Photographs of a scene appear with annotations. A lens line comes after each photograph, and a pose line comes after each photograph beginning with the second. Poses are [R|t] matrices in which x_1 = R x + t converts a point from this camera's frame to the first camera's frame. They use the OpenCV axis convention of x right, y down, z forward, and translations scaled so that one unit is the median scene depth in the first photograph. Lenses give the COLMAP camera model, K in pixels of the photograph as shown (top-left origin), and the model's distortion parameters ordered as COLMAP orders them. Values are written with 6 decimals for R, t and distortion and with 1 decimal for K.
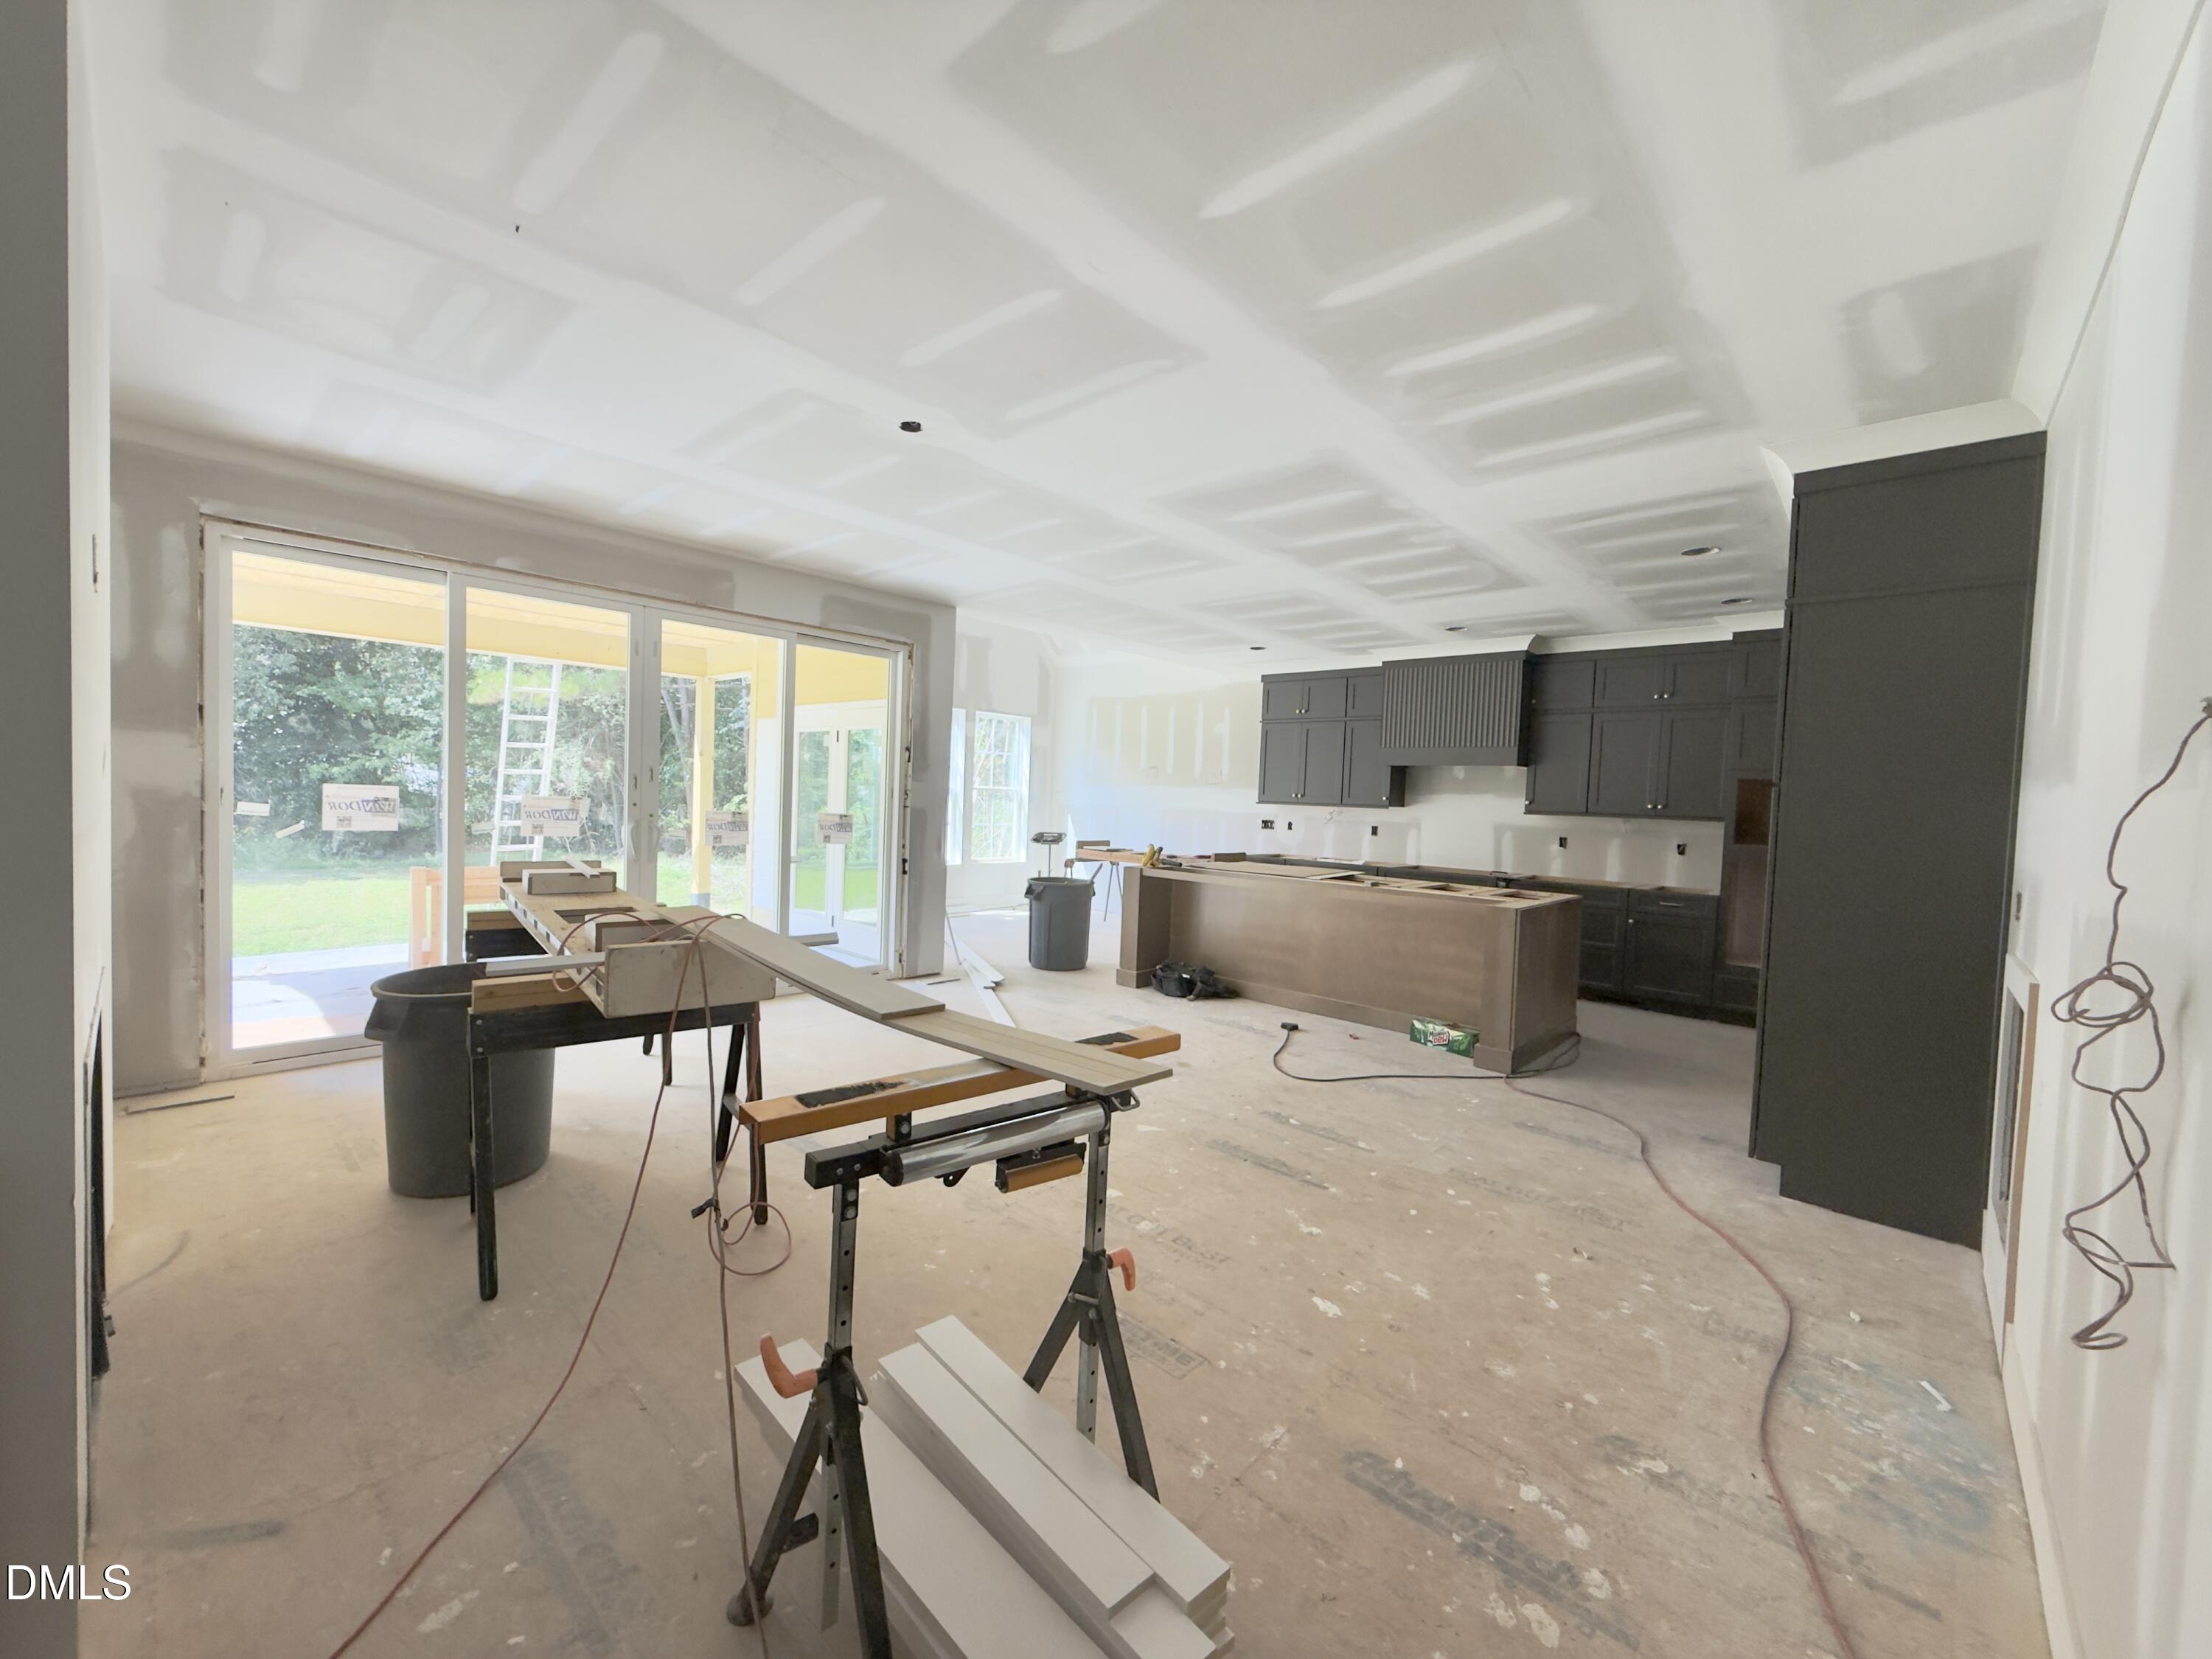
lens RADIAL K [[881.9, 0, 1098.6], [0, 881.9, 829.8], [0, 0, 1]] dist [0.000657, -0.000077]
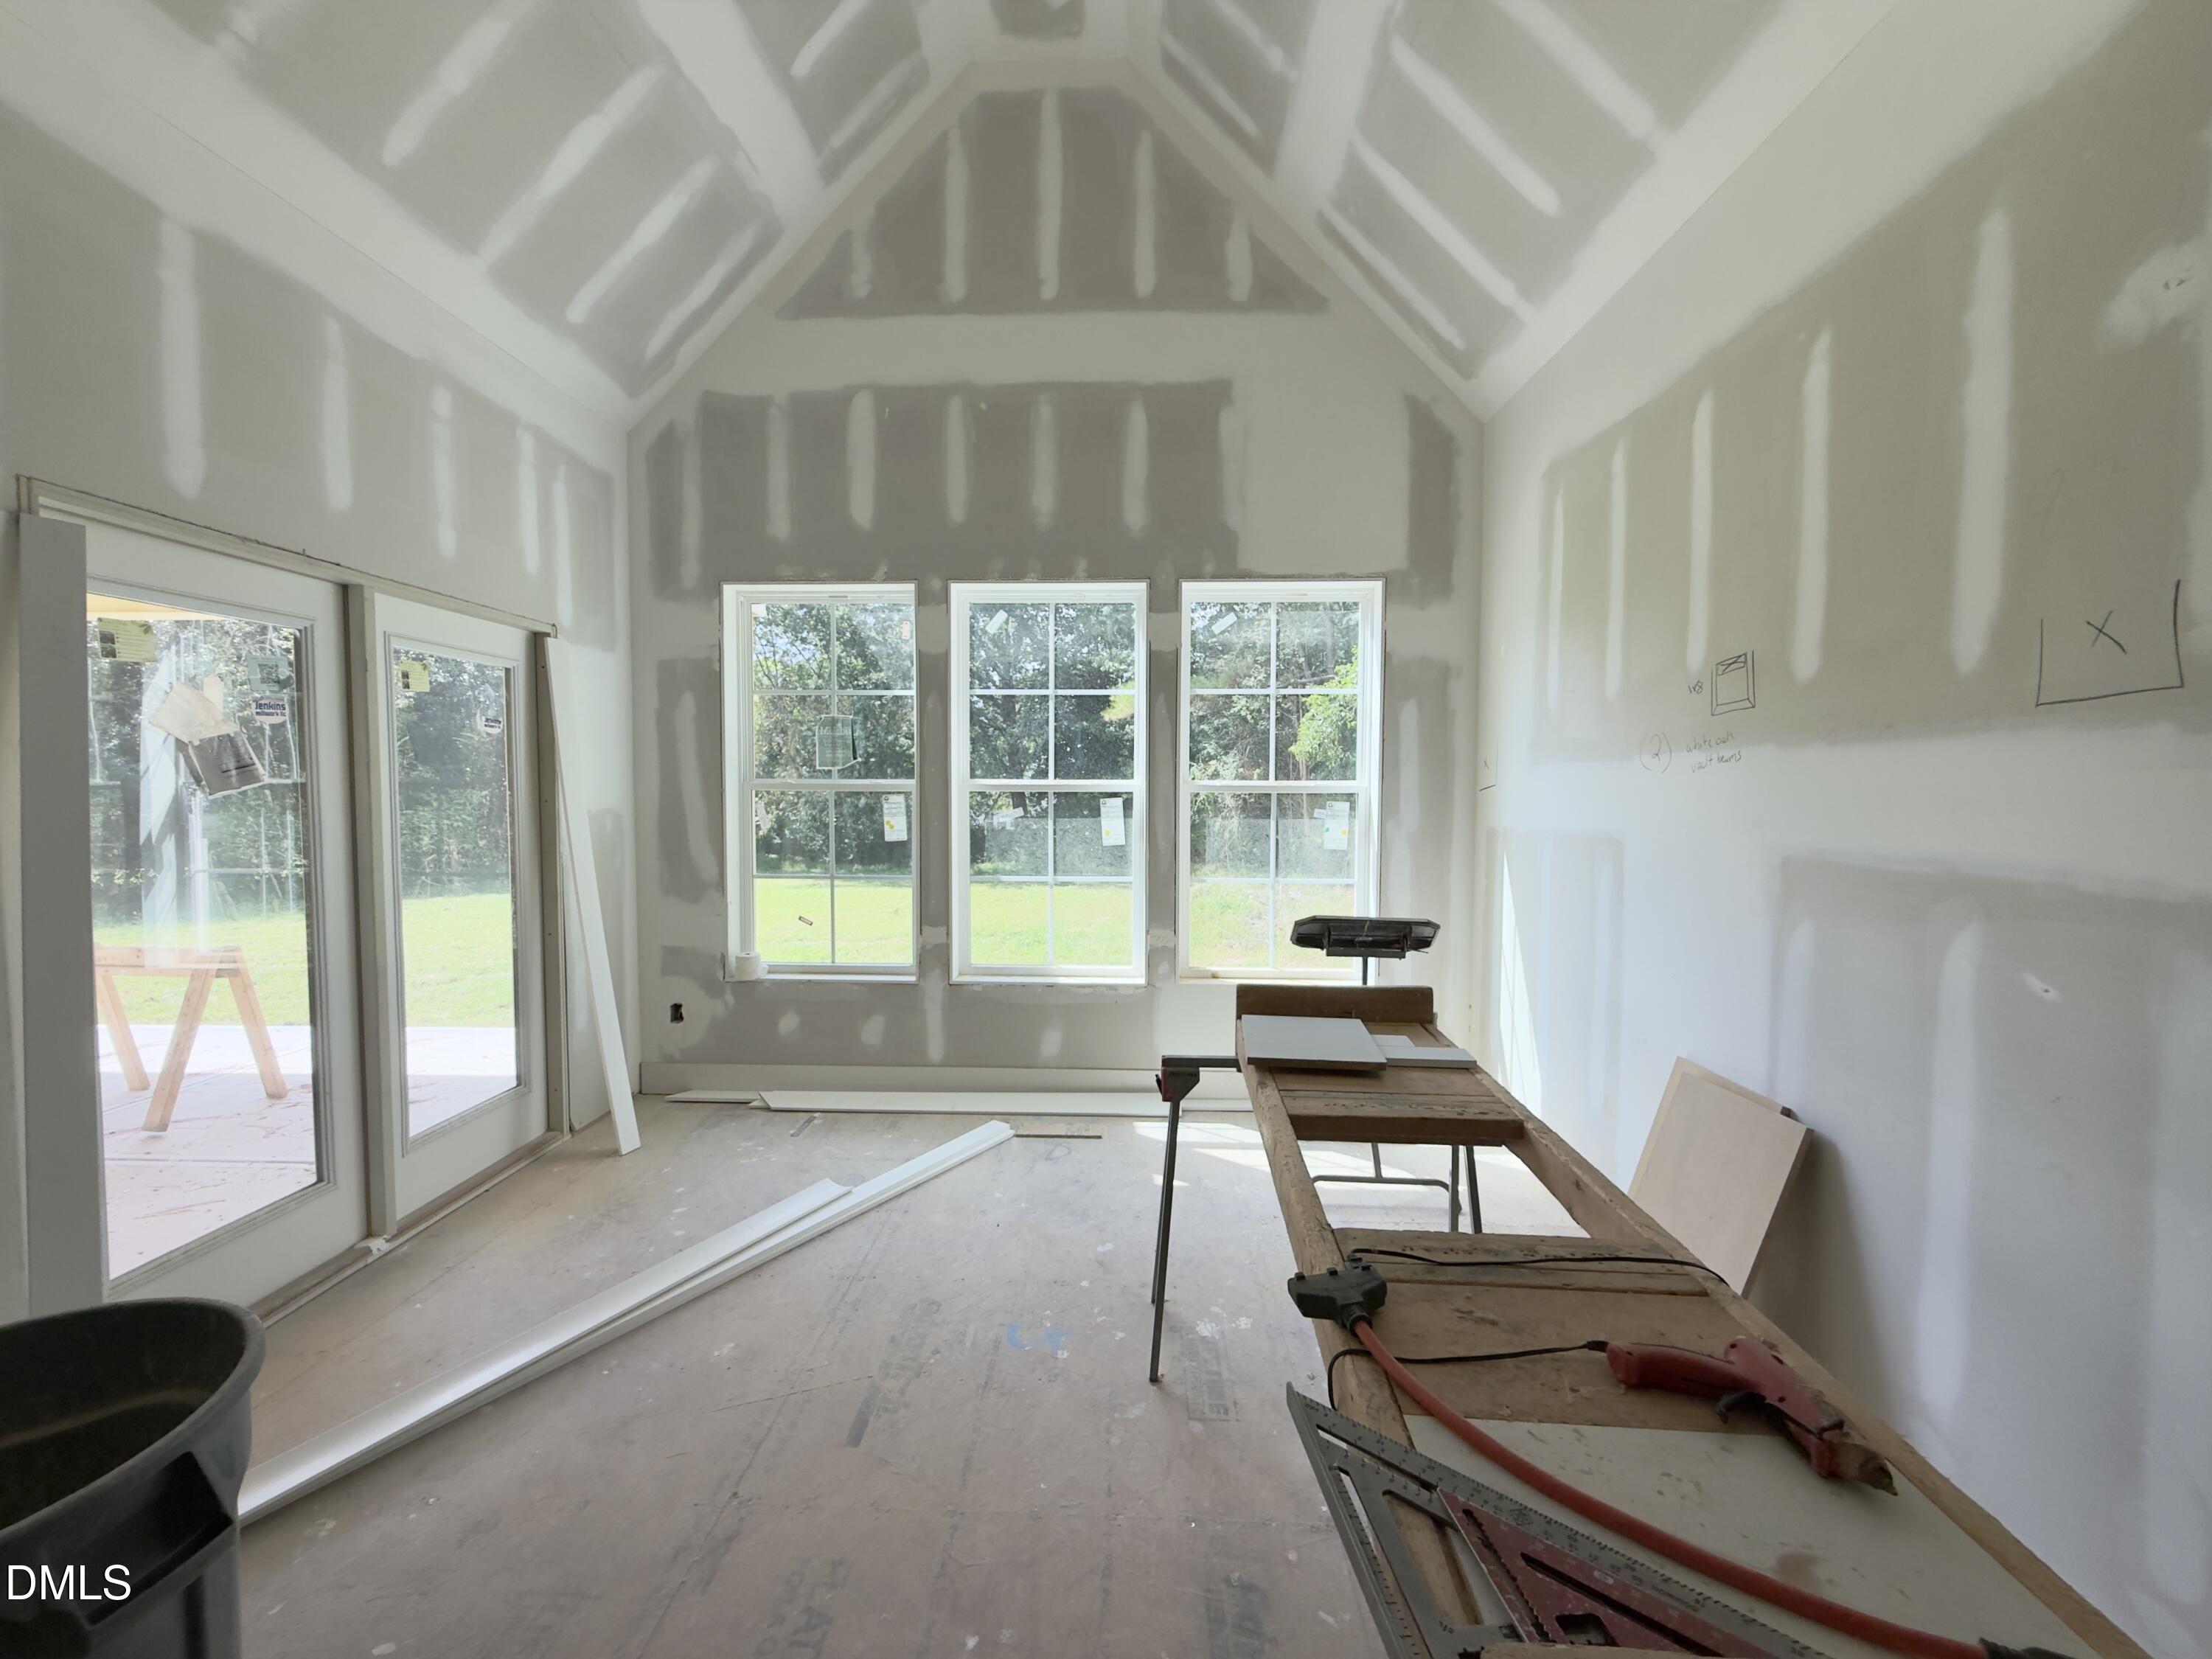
lens RADIAL K [[883.5, 0, 1066.9], [0, 883.5, 831.5], [0, 0, 1]] dist [-0.001220, -0.000242]
pose [[0.631290, 0.002132, -0.775544, 0.253559], [-0.008449, 0.999956, -0.004129, -0.053795], [0.775501, 0.009159, 0.631280, 1.479824]]
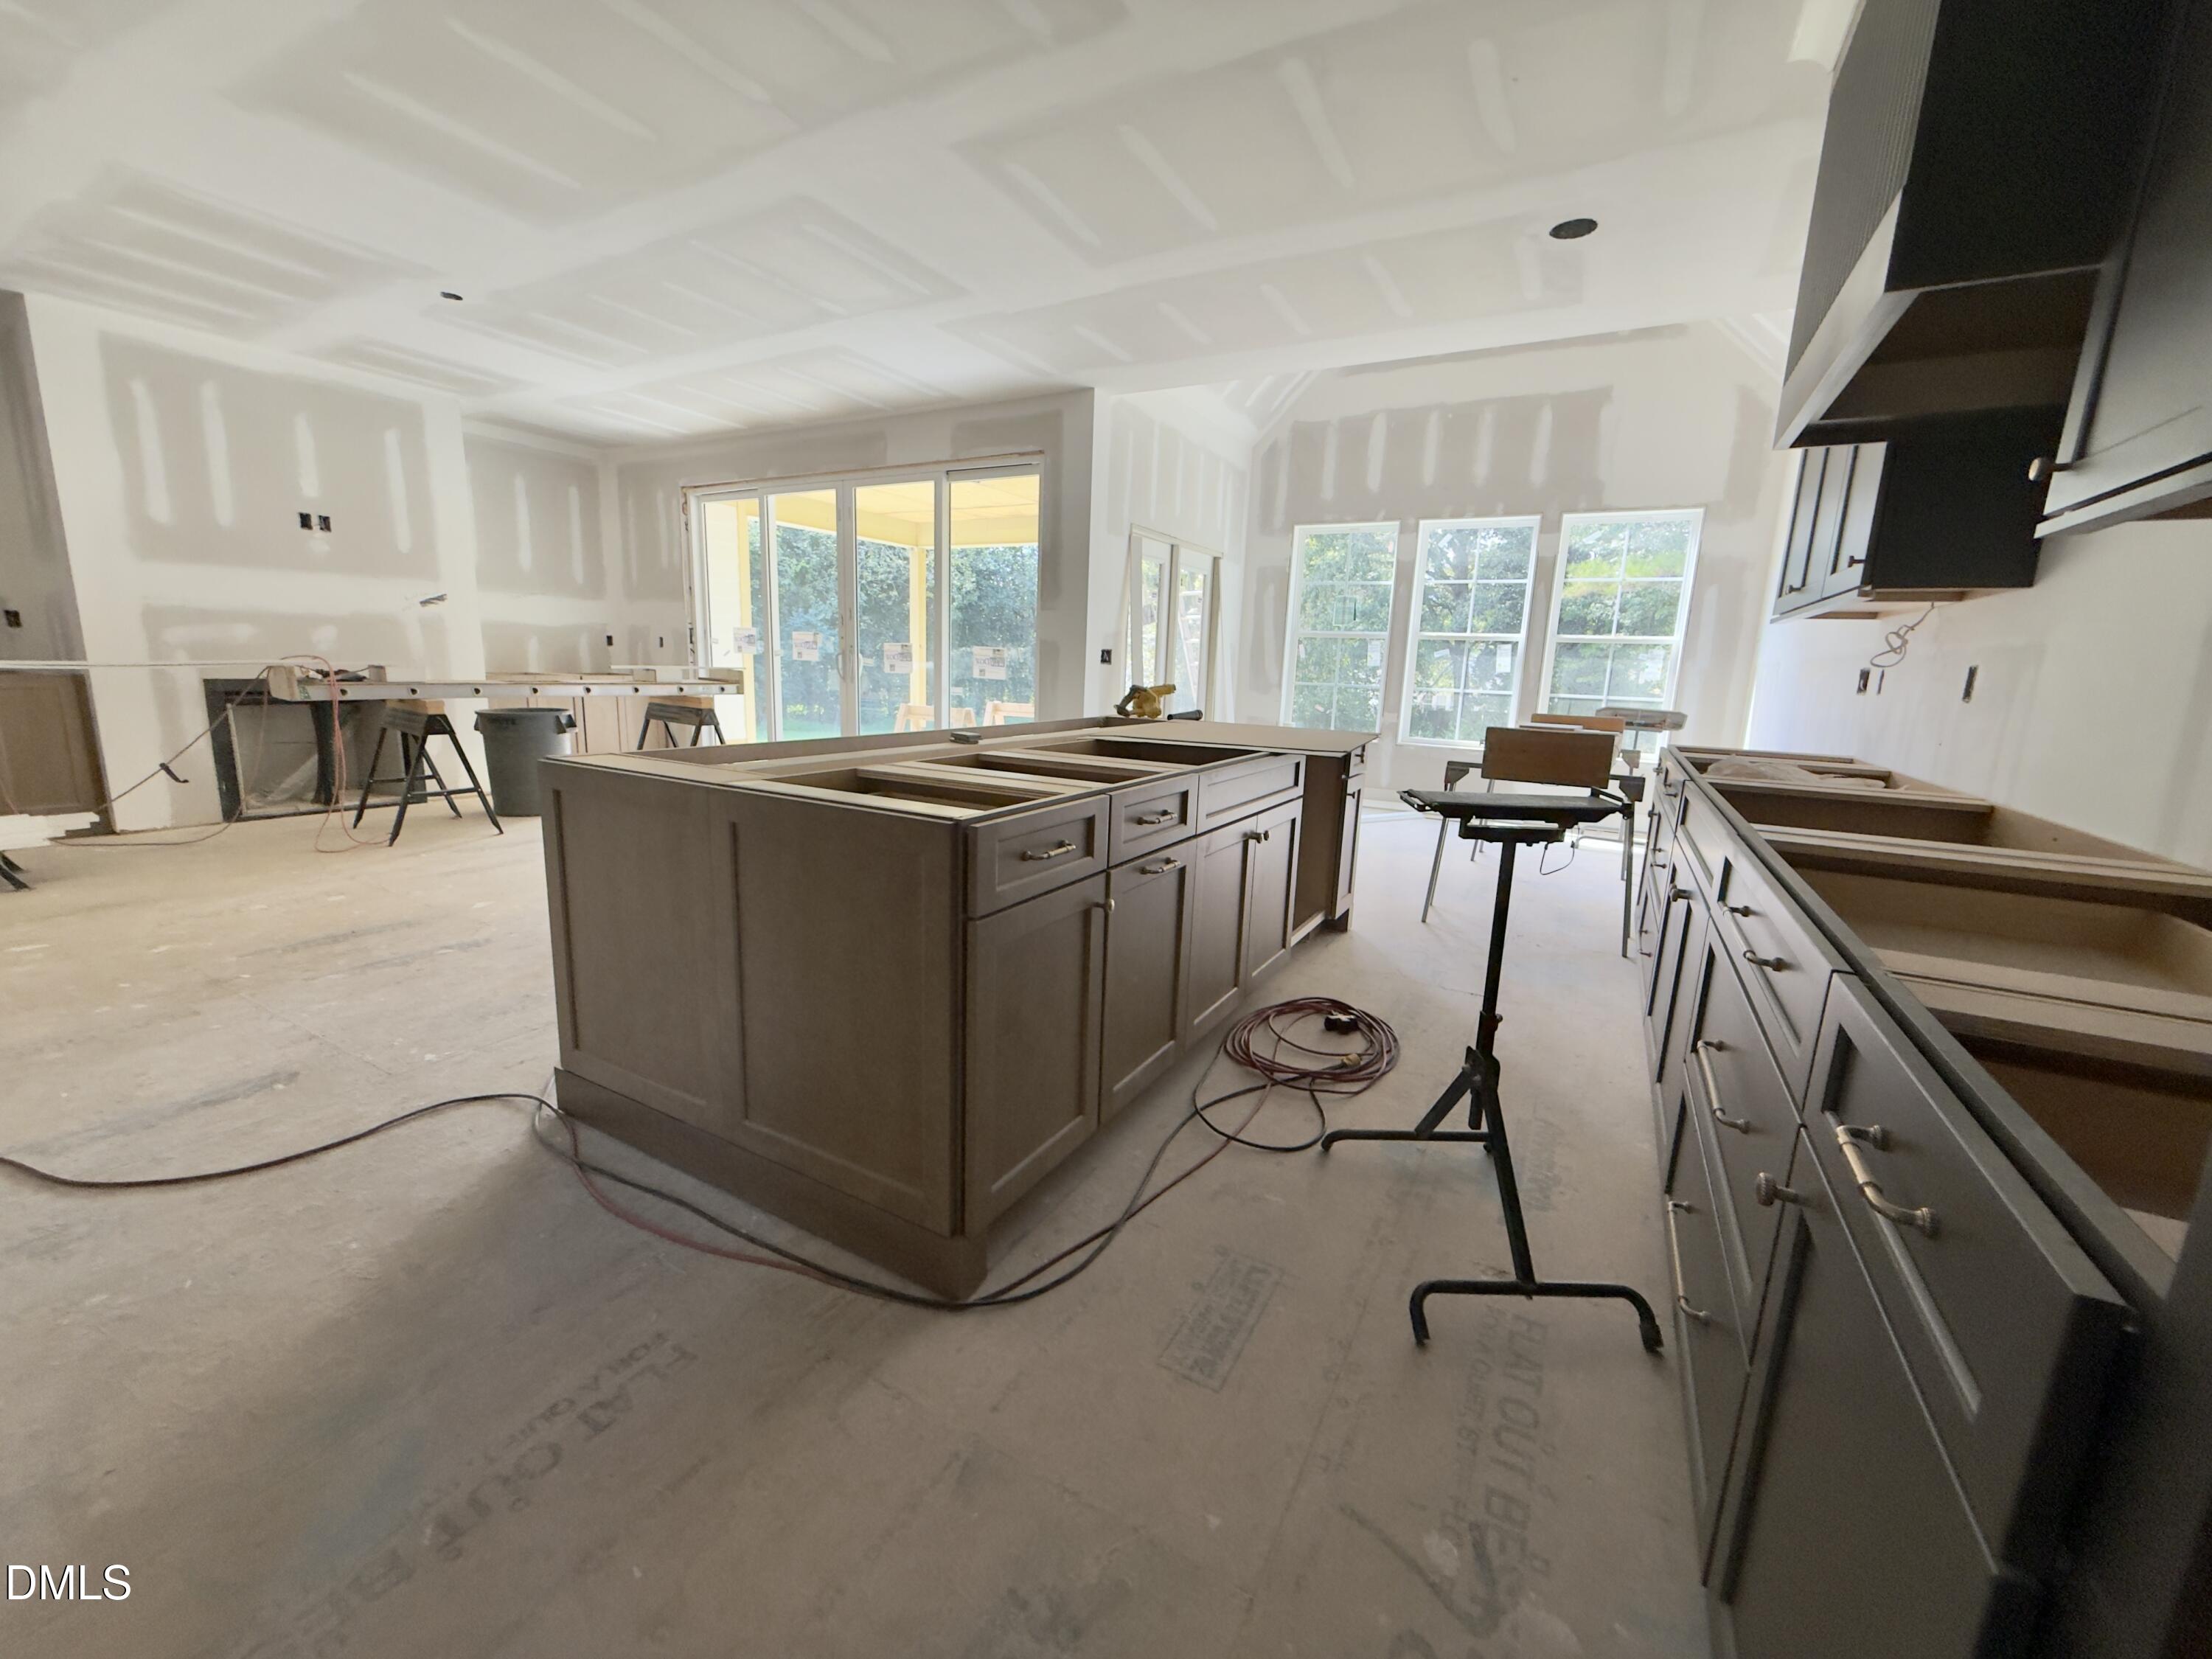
lens RADIAL K [[881.9, 0, 1098.6], [0, 881.9, 829.8], [0, 0, 1]] dist [0.000657, -0.000077]
pose [[0.224057, 0.154200, -0.962300, 0.892019], [-0.063594, 0.987612, 0.143449, 0.041923], [0.972499, 0.029055, 0.231087, 1.085334]]
